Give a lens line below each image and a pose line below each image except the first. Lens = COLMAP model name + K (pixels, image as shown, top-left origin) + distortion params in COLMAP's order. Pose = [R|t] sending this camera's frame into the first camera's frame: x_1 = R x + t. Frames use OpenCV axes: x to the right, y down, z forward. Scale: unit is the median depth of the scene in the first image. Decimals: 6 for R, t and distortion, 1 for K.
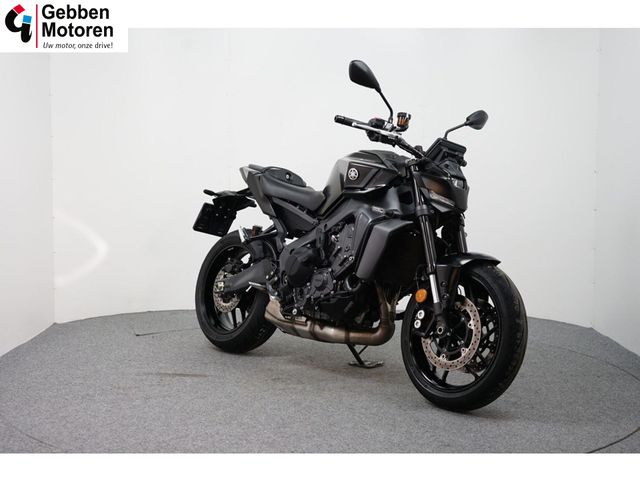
lens RADIAL K [[955.4, 0, 318.3], [0, 955.4, 245.7], [0, 0, 1]] dist [0.039459, 0.000000]
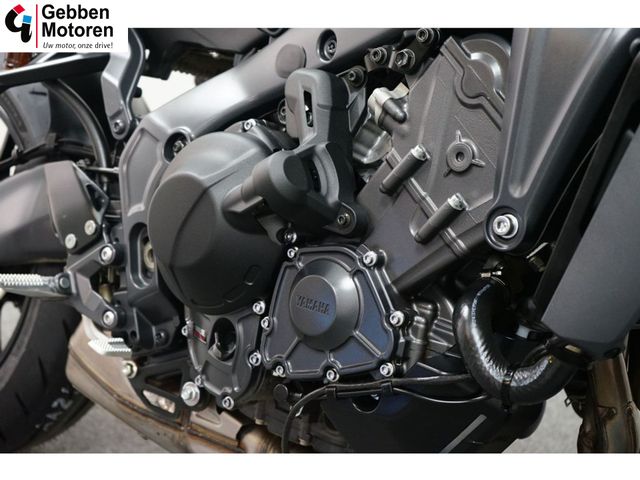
lens RADIAL K [[1186.3, 0, 319.5], [0, 1186.3, 238.2], [0, 0, 1]] dist [-0.037227, 0.000000]
pose [[0.989015, -0.023924, 0.145868, -0.034641], [-0.005523, 0.980147, 0.198197, -0.029036], [-0.147714, -0.196826, 0.969247, 0.695659]]
